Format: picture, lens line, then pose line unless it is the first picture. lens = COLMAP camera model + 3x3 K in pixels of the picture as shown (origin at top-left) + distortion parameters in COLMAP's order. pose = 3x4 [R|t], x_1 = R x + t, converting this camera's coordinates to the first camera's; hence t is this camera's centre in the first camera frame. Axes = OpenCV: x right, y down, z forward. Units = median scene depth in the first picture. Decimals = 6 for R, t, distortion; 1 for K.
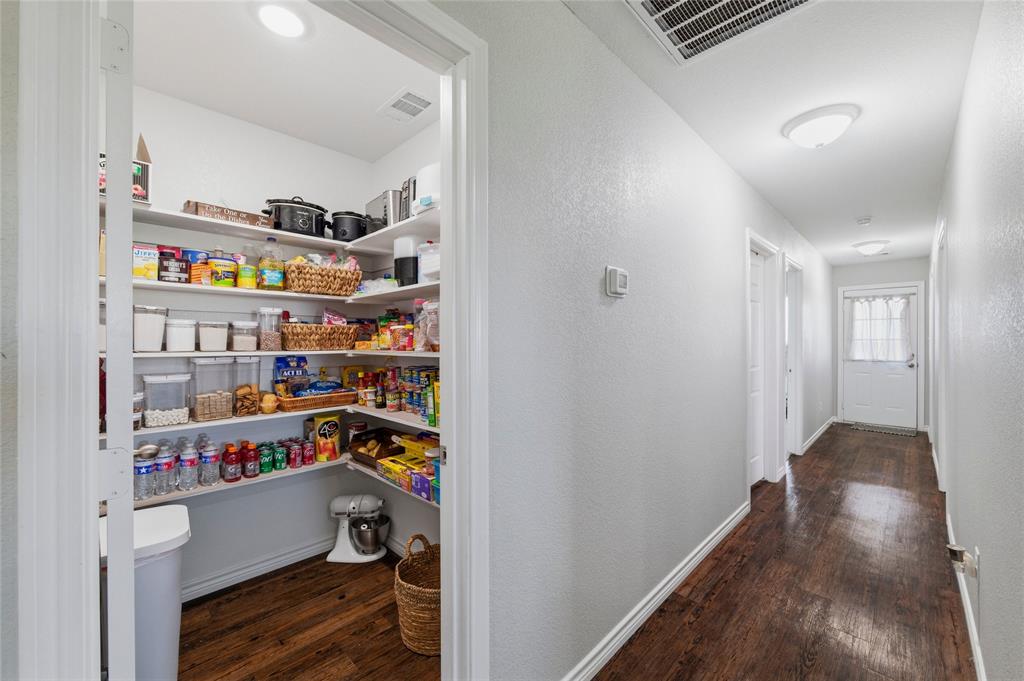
lens RADIAL K [[407.1, 0, 506.7], [0, 407.1, 341.5], [0, 0, 1]] dist [-0.001165, -0.000044]
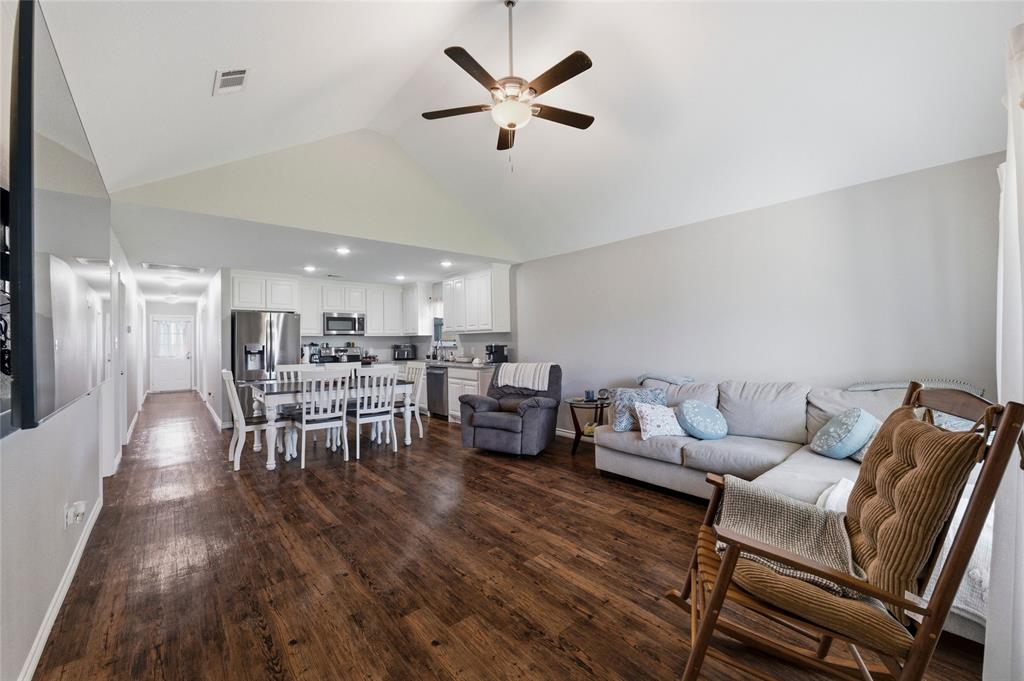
lens RADIAL K [[407.1, 0, 511.1], [0, 407.1, 340.8], [0, 0, 1]] dist [-0.001165, -0.000044]
pose [[0.094088, 0.001406, 0.995563, -0.811043], [0.021928, 0.999753, -0.003484, 0.018983], [-0.995322, 0.022159, 0.094034, -0.735097]]
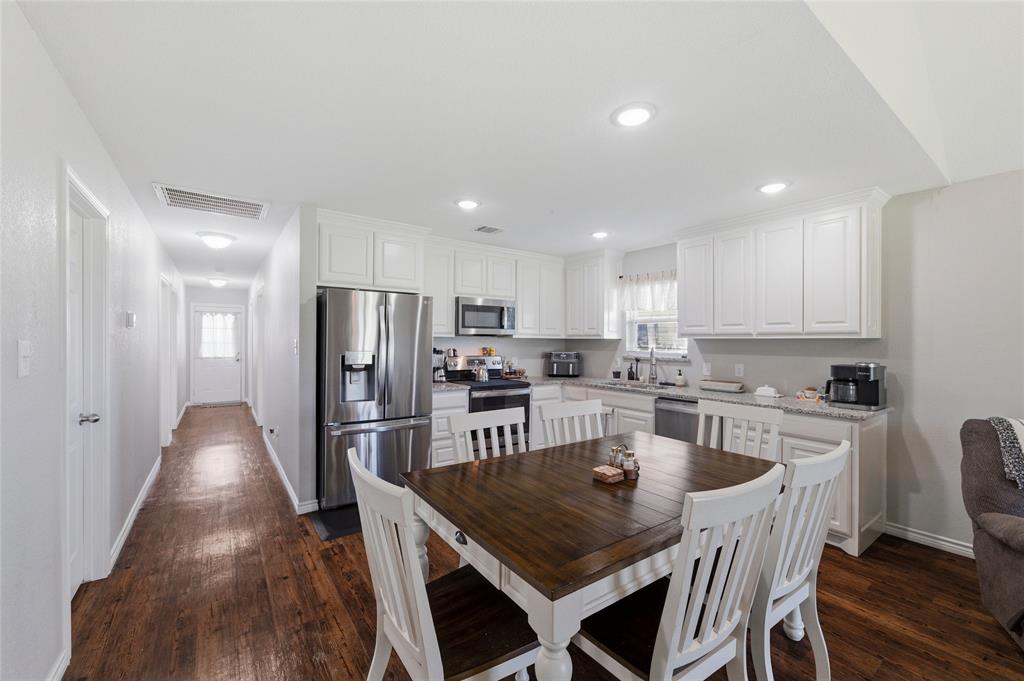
lens RADIAL K [[407.1, 0, 509.7], [0, 407.1, 345.4], [0, 0, 1]] dist [-0.001165, -0.000044]
pose [[0.175032, -0.008327, 0.984528, -0.315664], [0.002053, 0.999965, 0.008092, -0.003899], [-0.984561, 0.000605, 0.175043, -0.258920]]
